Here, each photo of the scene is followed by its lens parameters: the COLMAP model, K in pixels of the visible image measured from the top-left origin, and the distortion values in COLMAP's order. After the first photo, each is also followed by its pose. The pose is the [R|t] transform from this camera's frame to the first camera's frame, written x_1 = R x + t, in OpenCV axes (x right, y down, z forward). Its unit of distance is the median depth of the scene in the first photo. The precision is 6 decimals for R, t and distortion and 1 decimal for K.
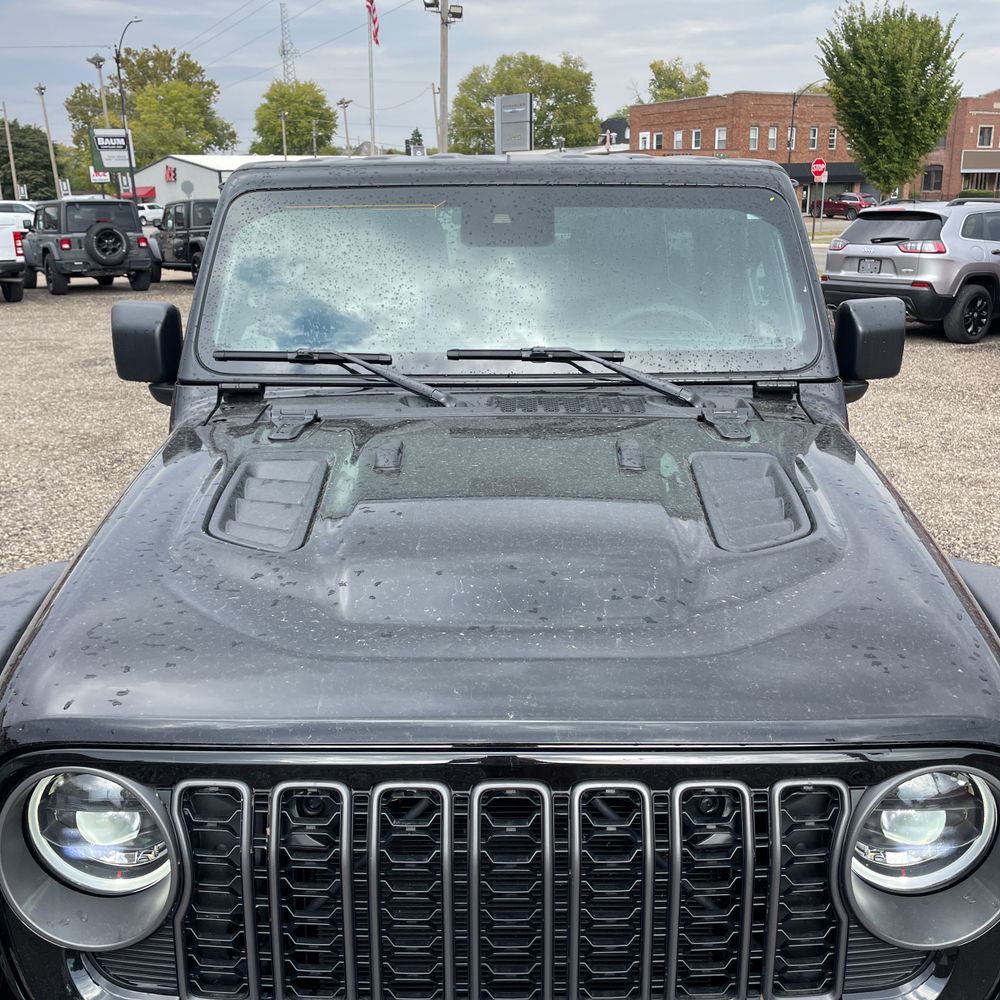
lens RADIAL K [[1014.5, 0, 521.4], [0, 1014.5, 466.4], [0, 0, 1]] dist [0.034324, 0.000000]
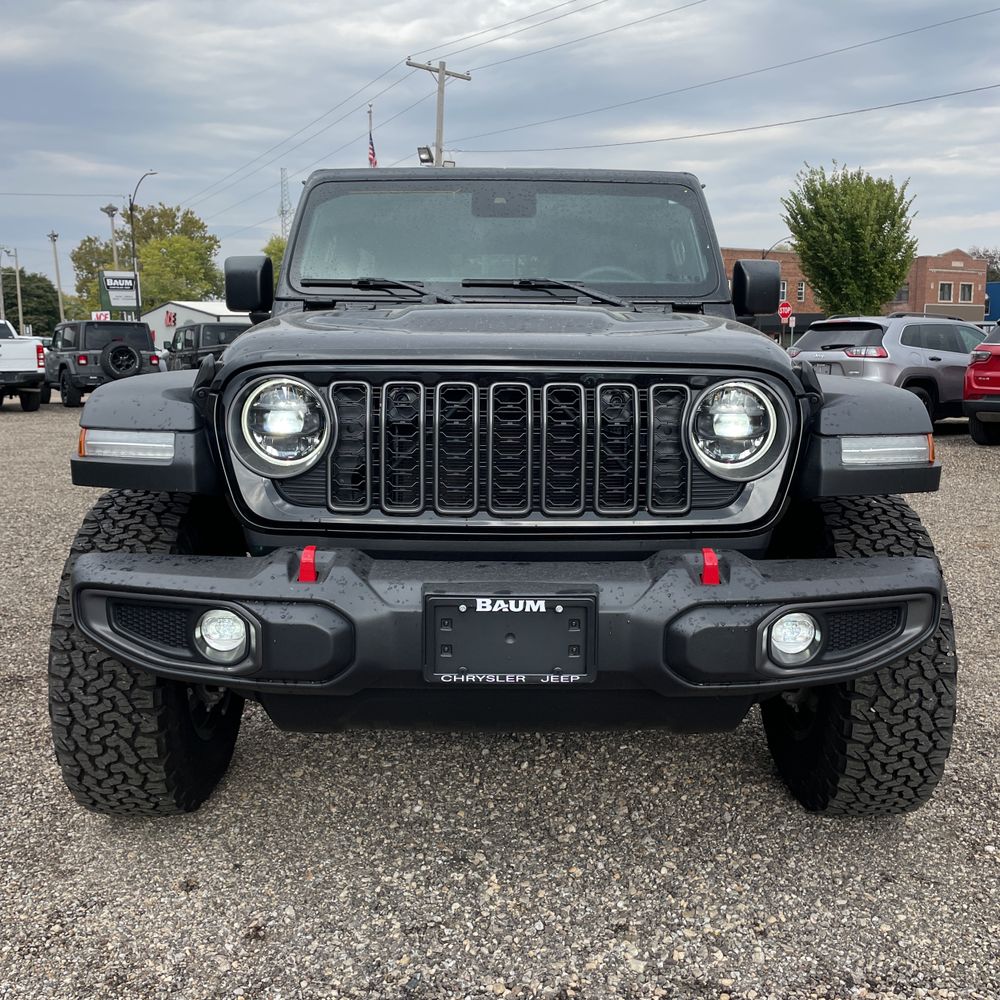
lens RADIAL K [[1014.5, 0, 520.0], [0, 1014.5, 475.1], [0, 0, 1]] dist [0.034324, 0.000000]
pose [[0.999871, 0.007791, 0.014066, -0.001625], [-0.005798, 0.990618, -0.136540, 0.070804], [-0.014998, 0.136441, 0.990535, -0.079504]]
